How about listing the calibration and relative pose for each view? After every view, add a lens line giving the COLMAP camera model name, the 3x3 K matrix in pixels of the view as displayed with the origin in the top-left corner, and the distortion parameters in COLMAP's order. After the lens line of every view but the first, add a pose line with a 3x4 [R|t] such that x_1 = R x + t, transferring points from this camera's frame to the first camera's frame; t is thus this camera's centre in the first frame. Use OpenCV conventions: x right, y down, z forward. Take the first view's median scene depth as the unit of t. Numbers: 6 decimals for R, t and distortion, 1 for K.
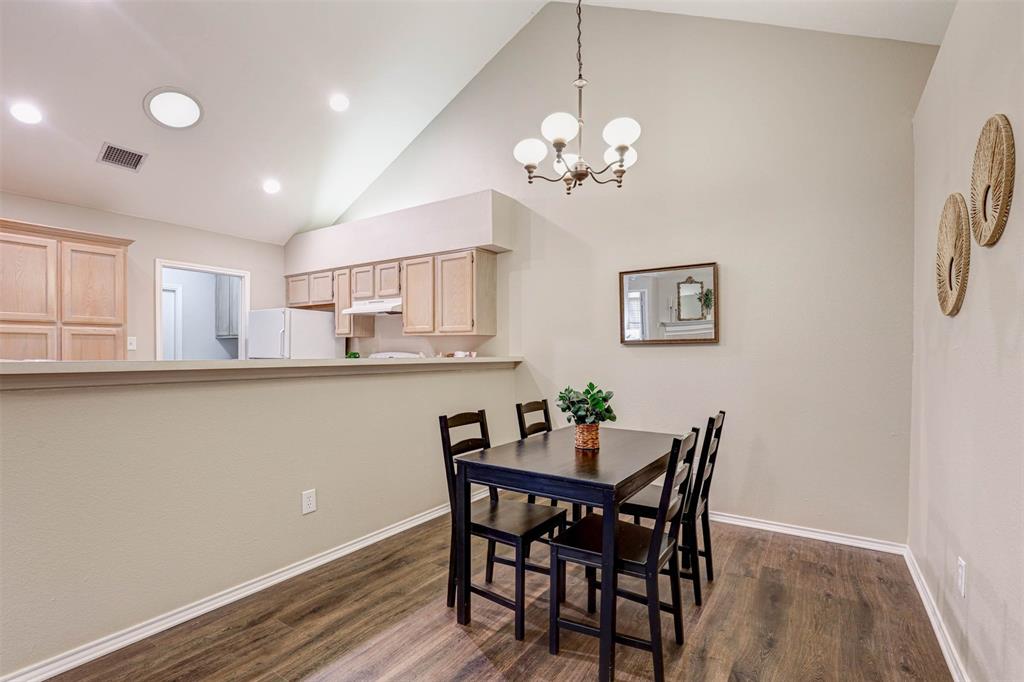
lens RADIAL K [[470.1, 0, 517.9], [0, 470.1, 356.7], [0, 0, 1]] dist [-0.028538, 0.000838]
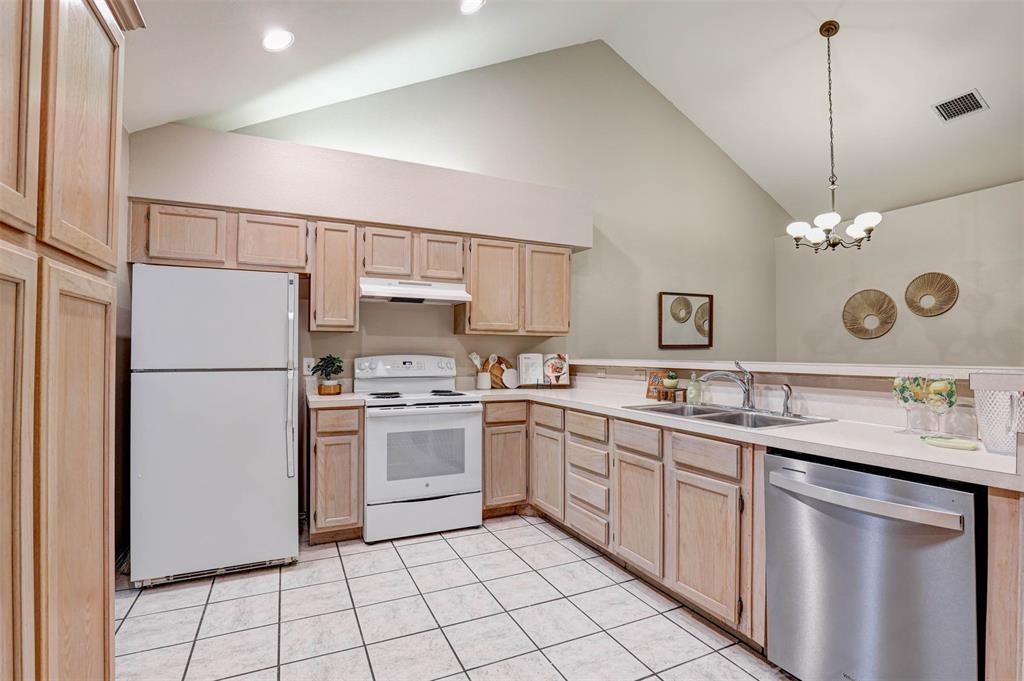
lens RADIAL K [[470.1, 0, 495.1], [0, 470.1, 347.9], [0, 0, 1]] dist [-0.028538, 0.000838]
pose [[0.532849, 0.006501, 0.846186, -0.940135], [0.009441, 0.999863, -0.013626, -0.010705], [-0.846158, 0.015249, 0.532714, 0.587181]]
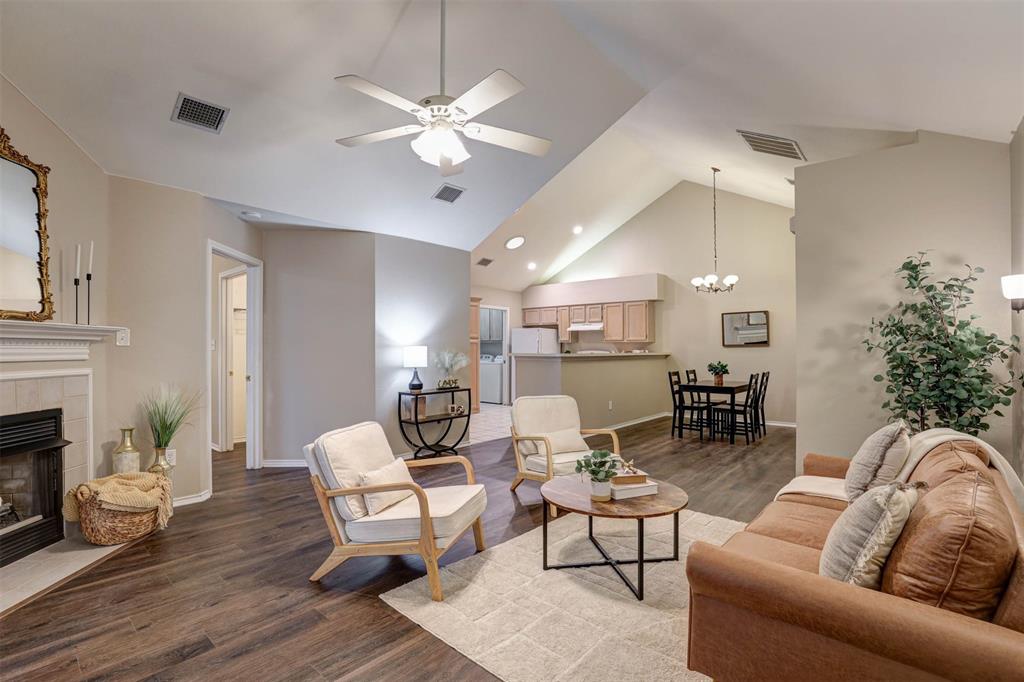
lens RADIAL K [[470.1, 0, 515.9], [0, 470.1, 346.5], [0, 0, 1]] dist [-0.028538, 0.000838]
pose [[0.991790, -0.006193, -0.127725, -0.382638], [0.004166, 0.999861, -0.016132, 0.003924], [0.127808, 0.015467, 0.991678, -1.069471]]
